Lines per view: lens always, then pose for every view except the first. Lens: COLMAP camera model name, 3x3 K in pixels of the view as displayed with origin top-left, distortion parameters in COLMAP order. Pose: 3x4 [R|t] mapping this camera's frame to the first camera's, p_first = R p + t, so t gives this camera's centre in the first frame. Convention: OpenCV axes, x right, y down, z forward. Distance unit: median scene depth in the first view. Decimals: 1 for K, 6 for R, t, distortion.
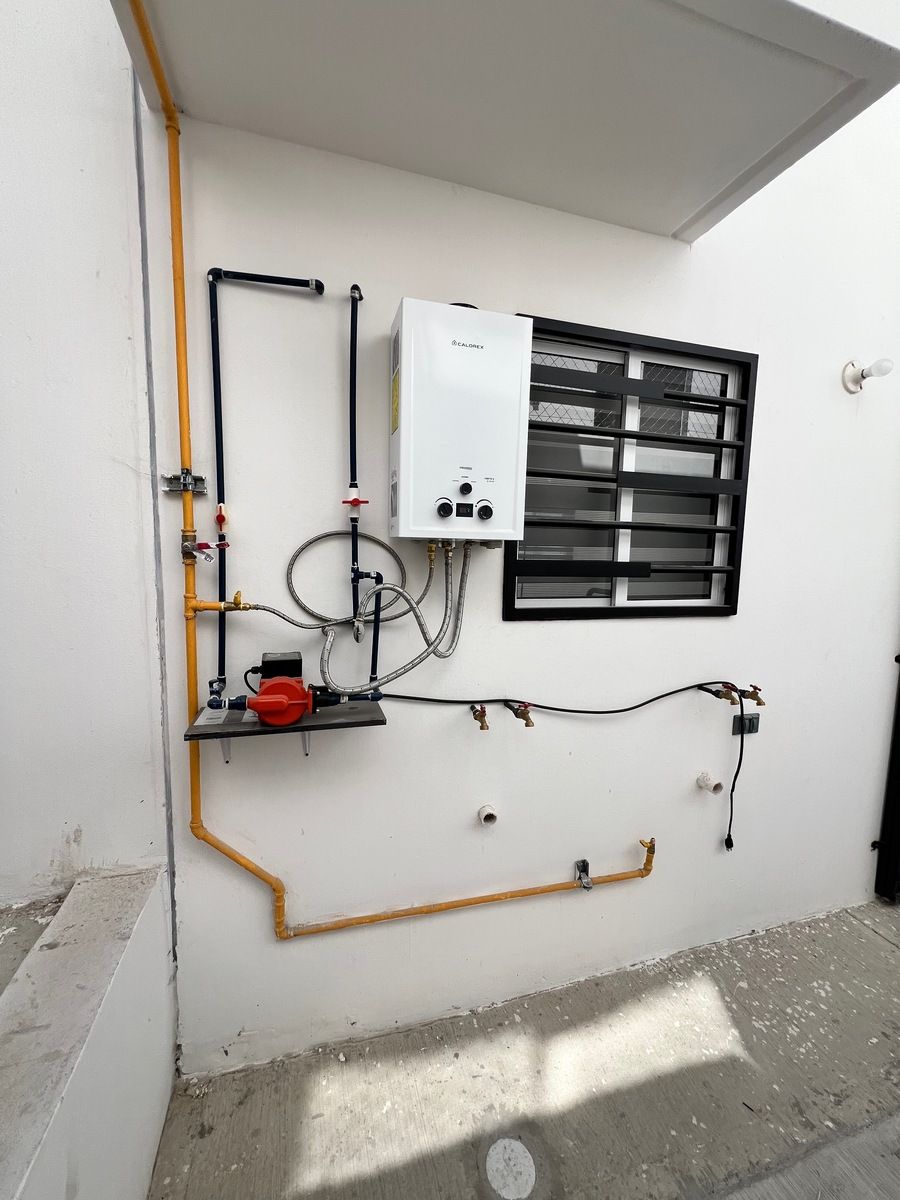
lens RADIAL K [[474.6, 0, 453.9], [0, 474.6, 597.8], [0, 0, 1]] dist [-0.000347, -0.000218]
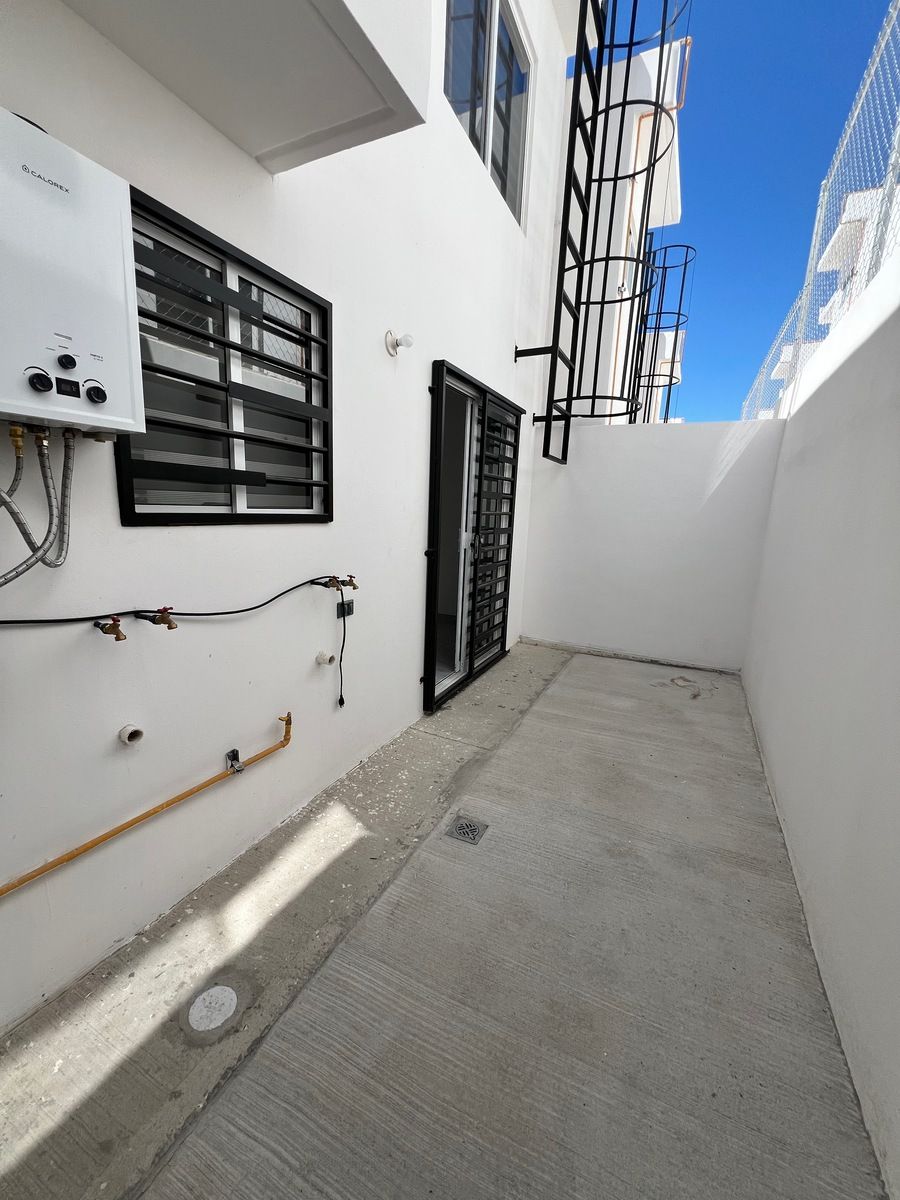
lens RADIAL K [[478.6, 0, 447.0], [0, 478.6, 598.4], [0, 0, 1]] dist [-0.002941, 0.001392]
pose [[0.681389, -0.133533, 0.719638, -0.141462], [0.050857, 0.989478, 0.135450, 0.086149], [-0.730153, -0.055696, 0.681010, -0.093220]]
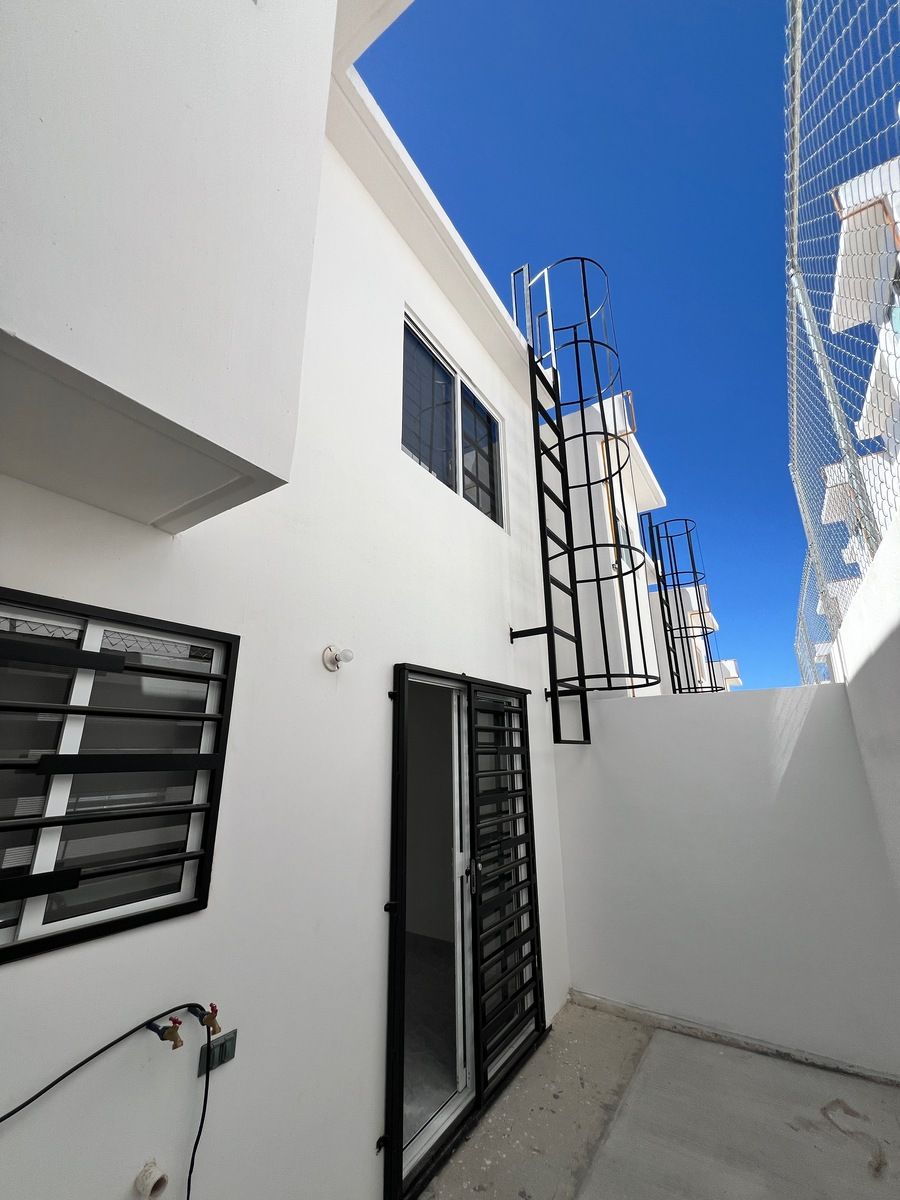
lens RADIAL K [[478.6, 0, 448.1], [0, 478.6, 601.6], [0, 0, 1]] dist [-0.002941, 0.001392]
pose [[0.769443, 0.163118, 0.617536, 0.314772], [0.093547, 0.927633, -0.361587, -0.139334], [-0.631828, 0.335989, 0.698502, -0.112020]]
